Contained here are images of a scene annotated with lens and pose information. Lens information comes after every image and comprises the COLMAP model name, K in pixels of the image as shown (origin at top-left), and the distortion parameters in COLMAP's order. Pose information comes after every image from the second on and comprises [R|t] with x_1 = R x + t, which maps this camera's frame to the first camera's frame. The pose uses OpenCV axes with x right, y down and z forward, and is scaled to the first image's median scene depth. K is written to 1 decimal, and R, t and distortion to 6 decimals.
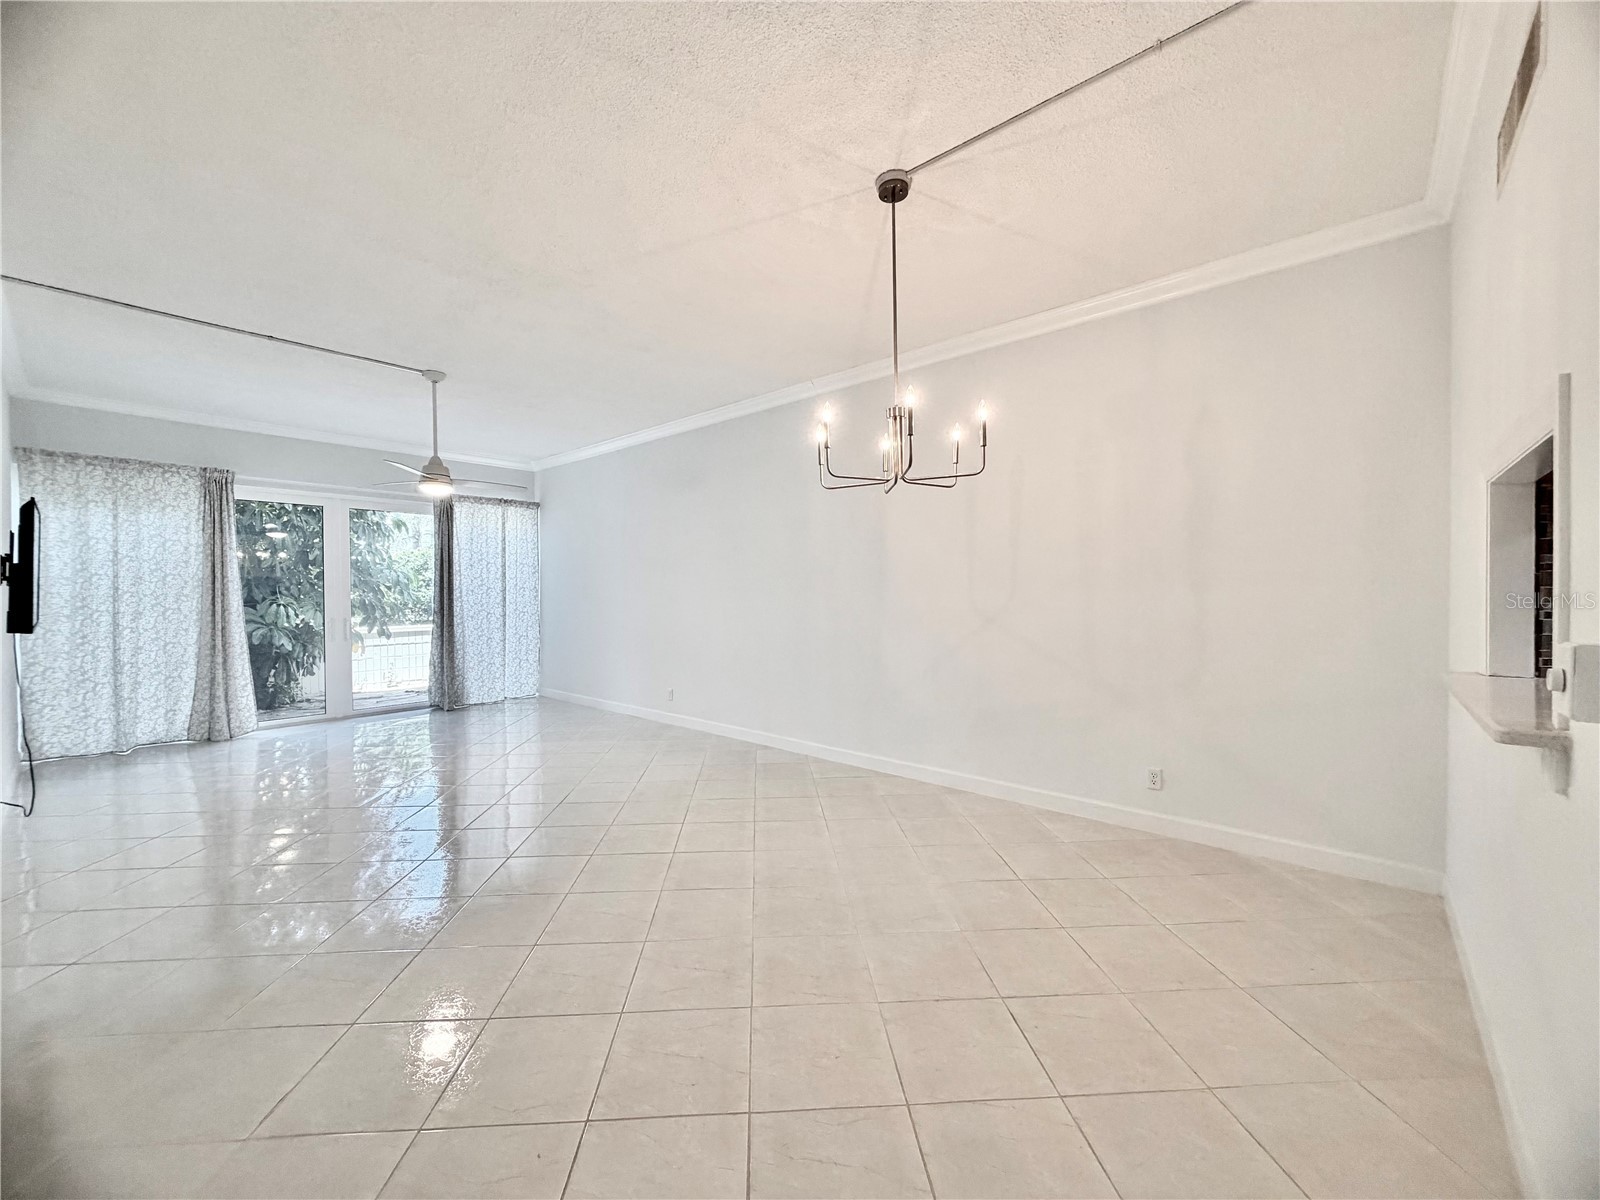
lens RADIAL K [[639.3, 0, 798.0], [0, 639.3, 591.7], [0, 0, 1]] dist [0.002328, -0.000397]
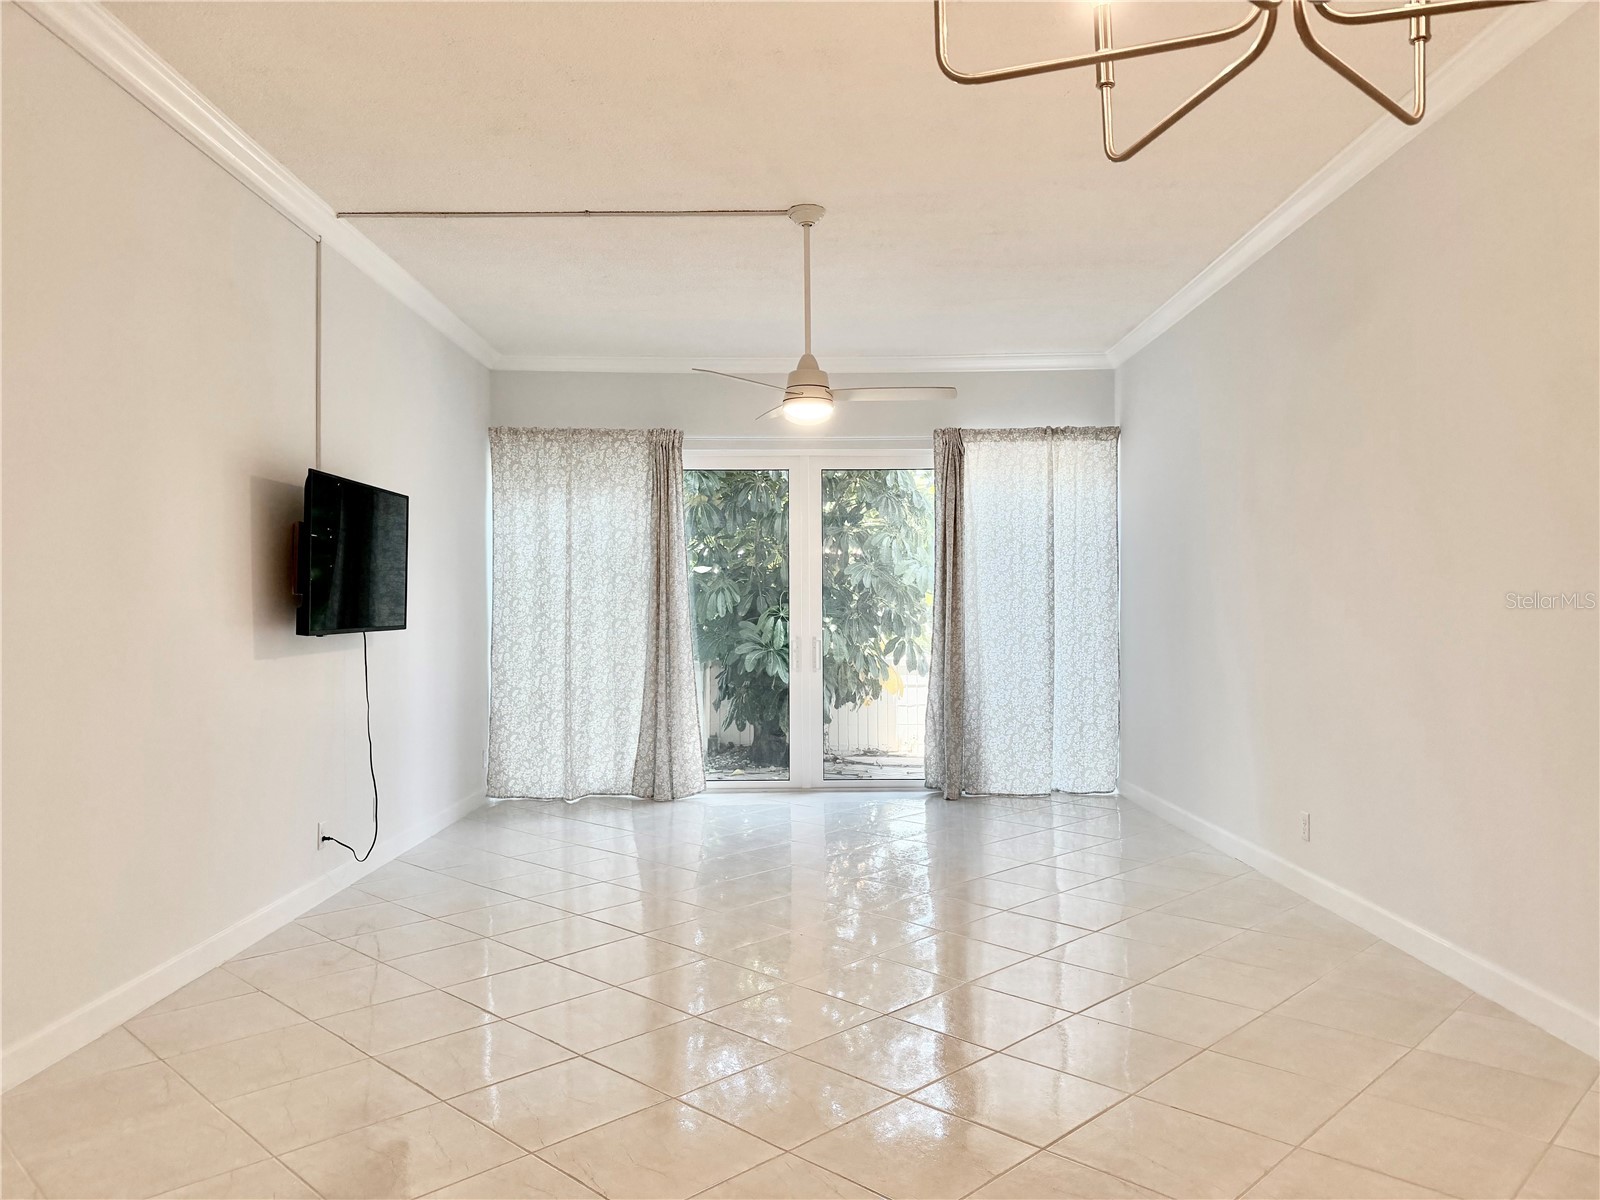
lens RADIAL K [[1116.2, 0, 792.5], [0, 1116.2, 607.7], [0, 0, 1]] dist [0.054438, -0.001614]
pose [[0.668024, -0.003103, -0.744134, 0.146687], [0.001251, 0.999995, -0.003046, 0.016997], [0.744139, 0.001104, 0.668024, 0.259205]]
